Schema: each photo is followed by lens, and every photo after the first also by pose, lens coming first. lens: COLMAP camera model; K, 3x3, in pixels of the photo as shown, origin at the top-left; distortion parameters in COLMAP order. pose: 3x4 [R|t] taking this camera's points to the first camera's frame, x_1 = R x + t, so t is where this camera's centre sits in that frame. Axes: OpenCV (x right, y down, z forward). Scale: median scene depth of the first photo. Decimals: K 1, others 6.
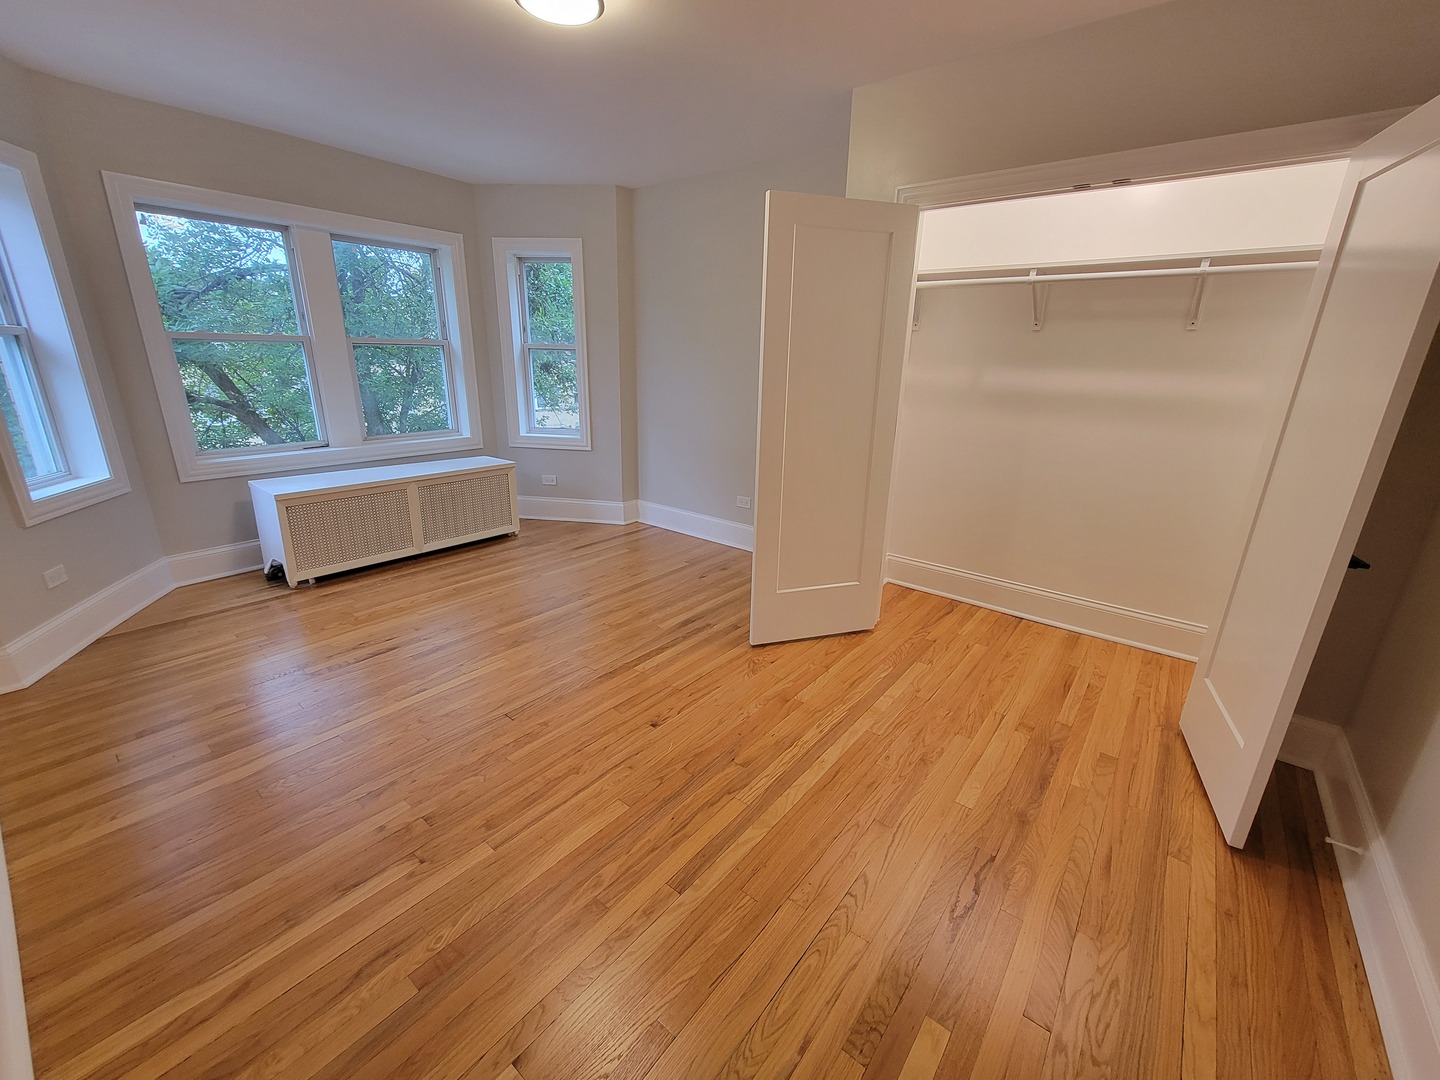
lens RADIAL K [[588.4, 0, 716.8], [0, 588.4, 542.1], [0, 0, 1]] dist [-0.000651, 0.000452]
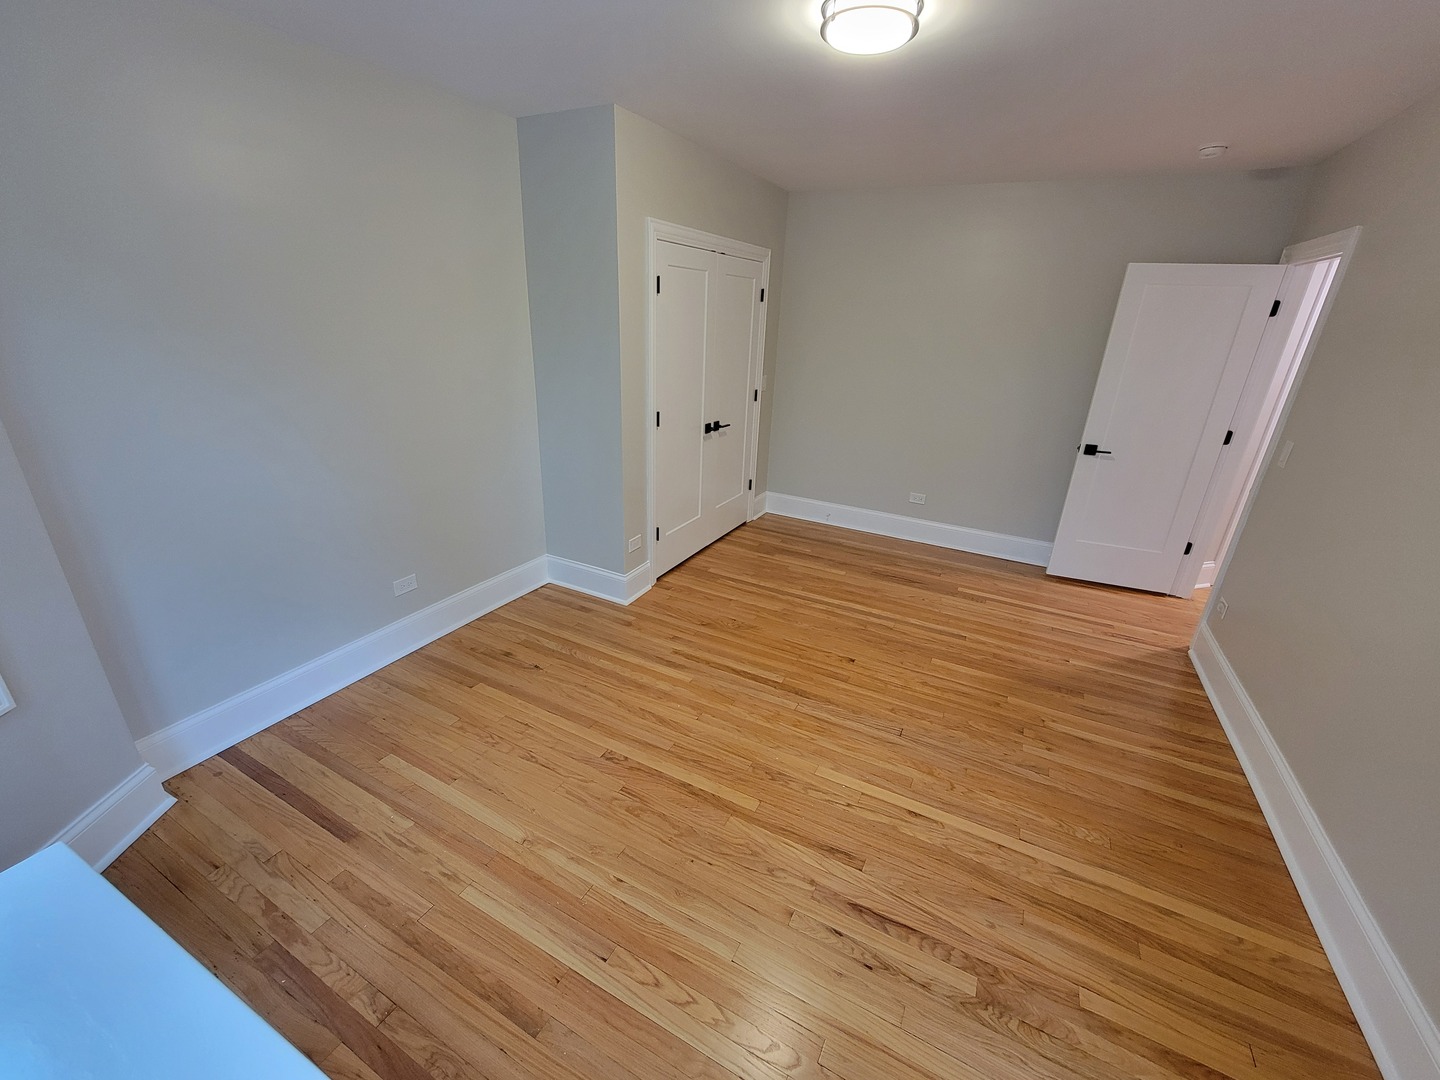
lens RADIAL K [[588.4, 0, 716.8], [0, 588.4, 542.1], [0, 0, 1]] dist [-0.000651, 0.000452]
pose [[-0.189781, -0.385574, 0.902949, -1.041762], [0.262154, 0.866374, 0.425055, -0.515521], [-0.946181, 0.317379, -0.063341, 1.171480]]
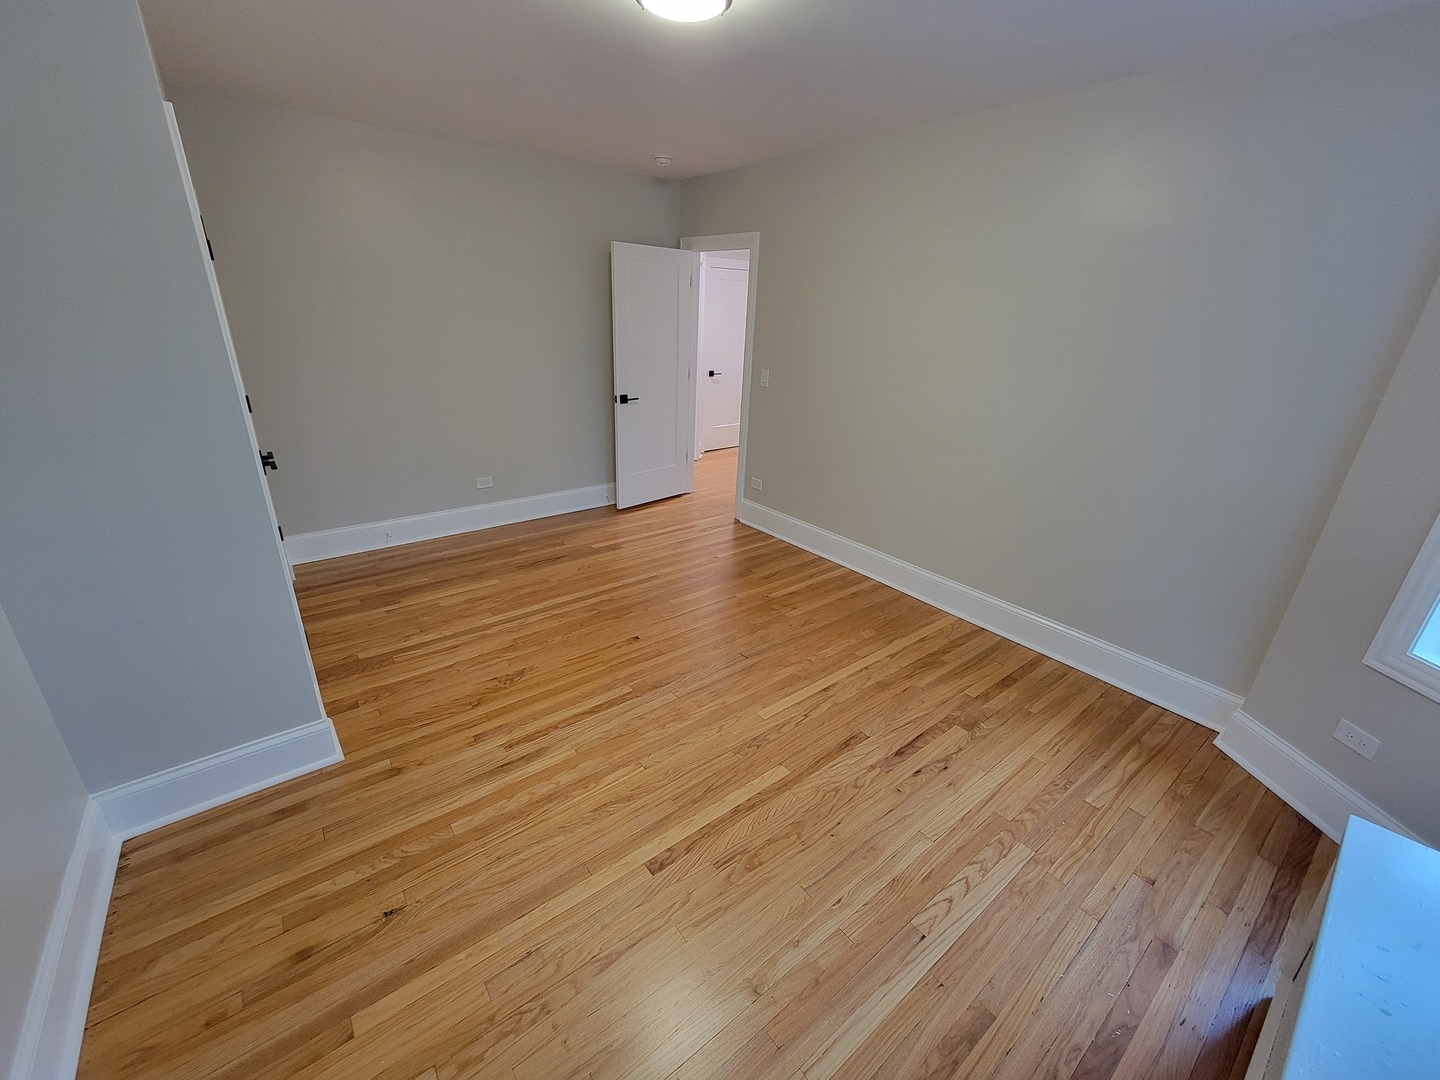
lens RADIAL K [[588.4, 0, 716.8], [0, 588.4, 542.1], [0, 0, 1]] dist [-0.000651, 0.000452]
pose [[-0.972359, -0.137109, 0.188996, -0.460856], [0.016438, 0.767228, 0.641164, -0.649876], [-0.232912, 0.626548, -0.743767, 1.653047]]
